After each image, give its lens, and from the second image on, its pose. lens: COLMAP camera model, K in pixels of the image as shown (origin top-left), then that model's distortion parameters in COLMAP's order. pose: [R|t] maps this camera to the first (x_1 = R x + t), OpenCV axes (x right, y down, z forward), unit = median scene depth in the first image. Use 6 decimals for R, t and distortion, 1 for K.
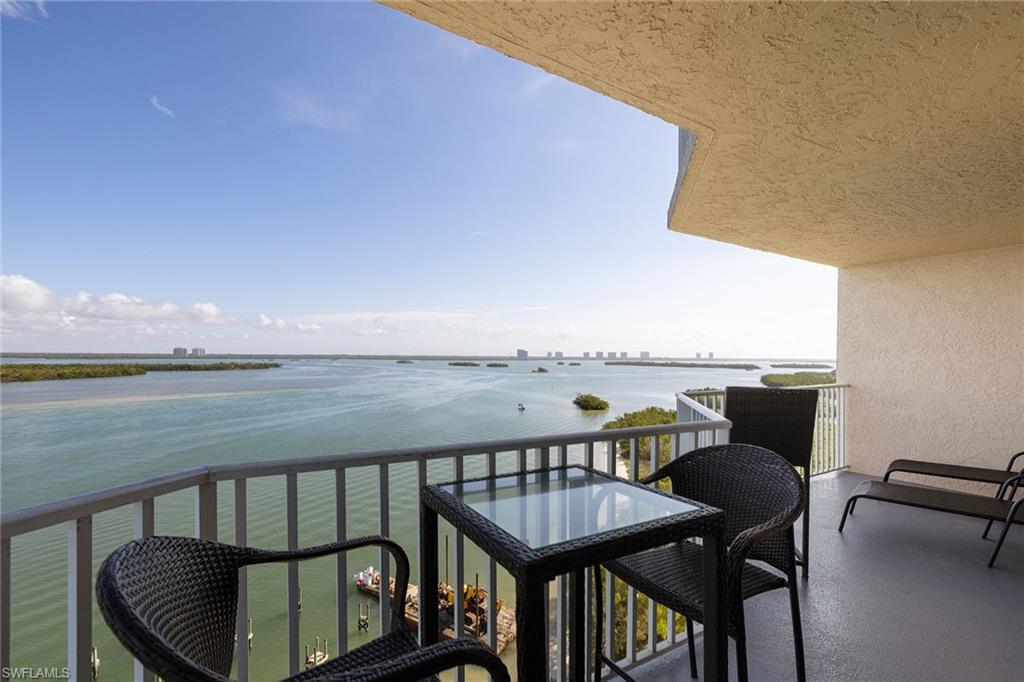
lens RADIAL K [[432.4, 0, 510.9], [0, 432.4, 359.2], [0, 0, 1]] dist [0.007253, -0.000869]
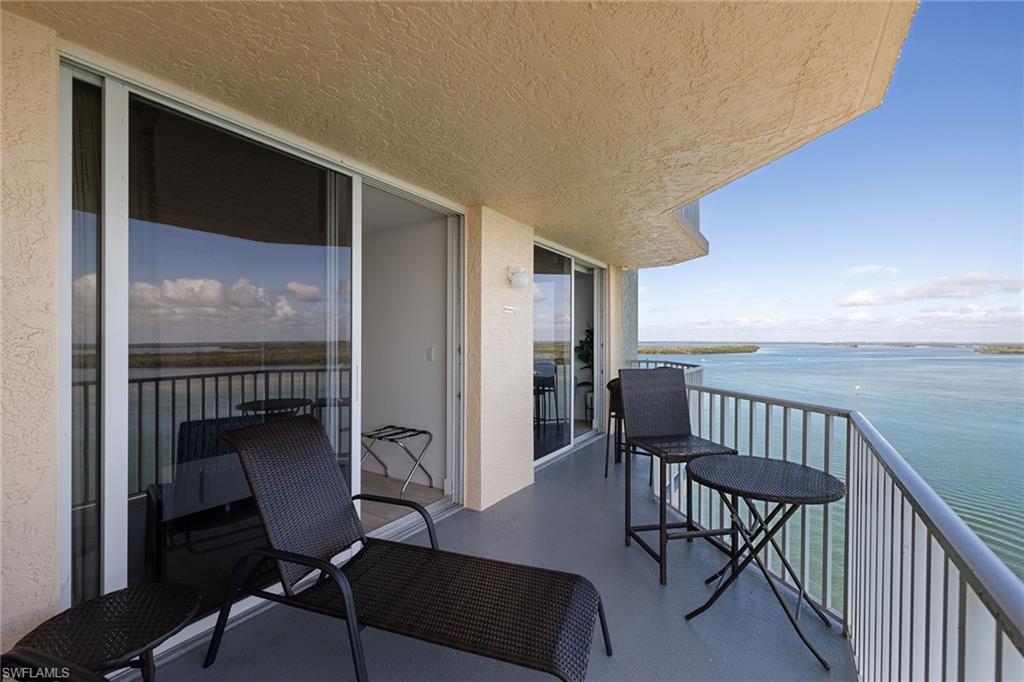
lens RADIAL K [[432.4, 0, 513.0], [0, 432.4, 342.4], [0, 0, 1]] dist [0.007253, -0.000869]
pose [[-0.888924, -0.008238, -0.457981, 1.532693], [-0.013961, 0.999861, 0.009113, -0.022993], [0.457842, 0.014494, -0.888915, 1.959973]]
